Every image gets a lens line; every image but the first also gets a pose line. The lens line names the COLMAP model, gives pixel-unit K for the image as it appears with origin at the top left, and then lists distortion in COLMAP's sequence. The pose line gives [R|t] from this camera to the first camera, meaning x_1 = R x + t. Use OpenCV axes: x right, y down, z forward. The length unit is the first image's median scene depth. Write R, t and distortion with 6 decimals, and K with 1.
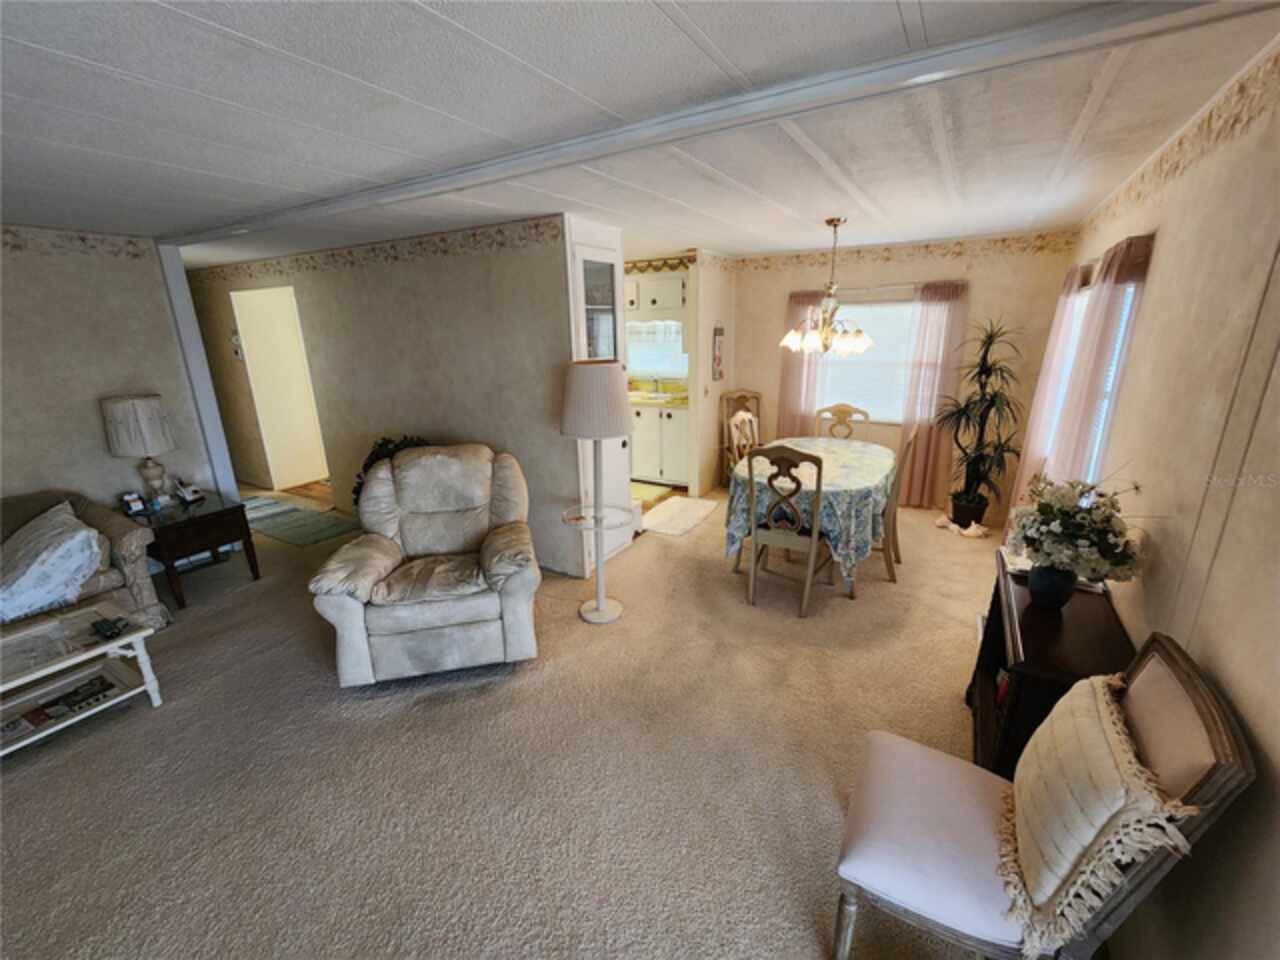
lens RADIAL K [[524.8, 0, 640.4], [0, 524.8, 478.4], [0, 0, 1]] dist [0.006781, 0.000223]
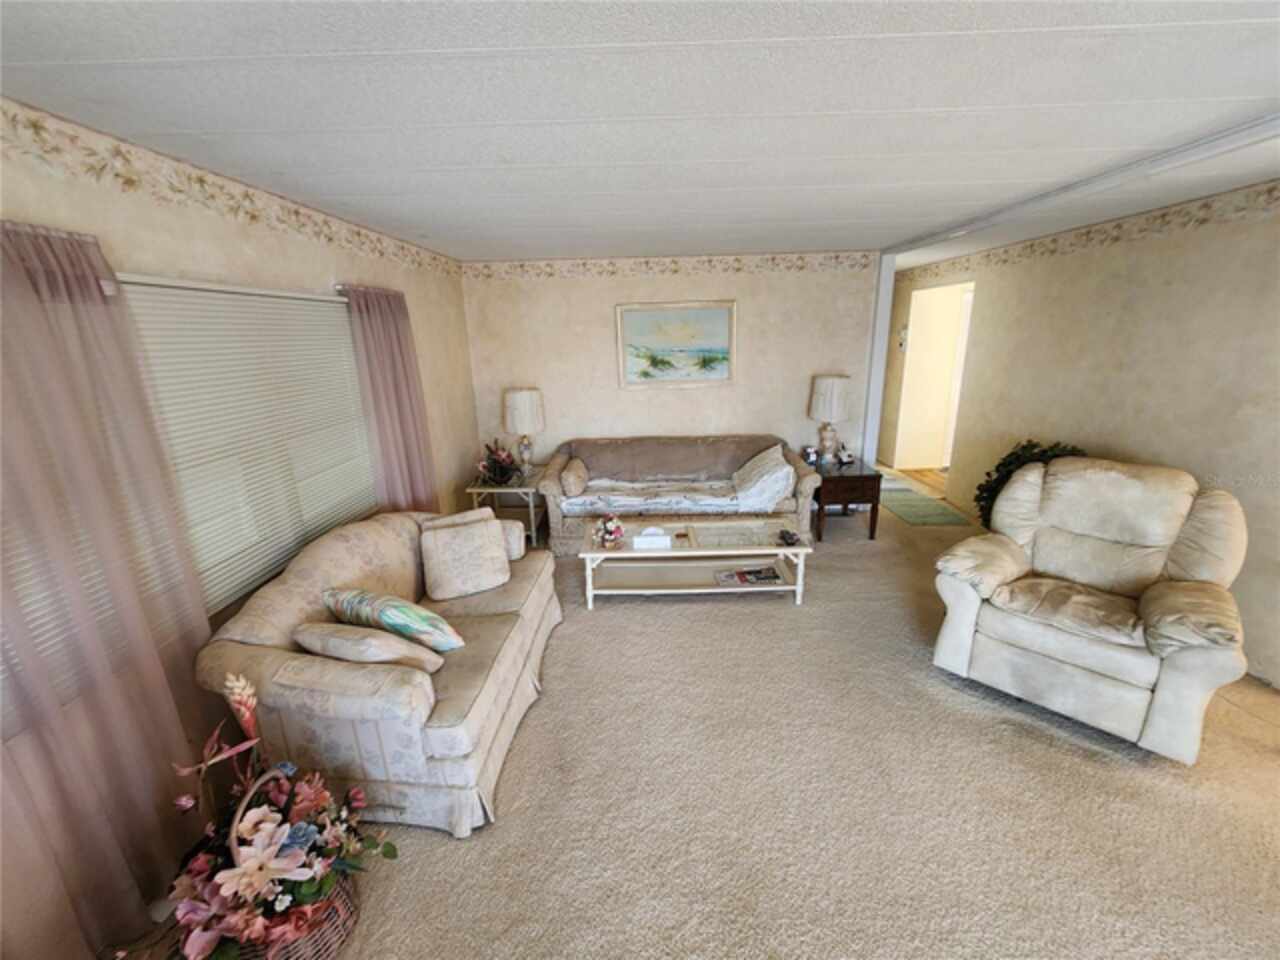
lens RADIAL K [[524.8, 0, 647.5], [0, 524.8, 483.6], [0, 0, 1]] dist [0.006781, 0.000223]
pose [[0.522996, 0.245579, -0.816190, -0.086826], [-0.232106, 0.962438, 0.140855, 0.030424], [0.820123, 0.115775, 0.560352, -0.092887]]
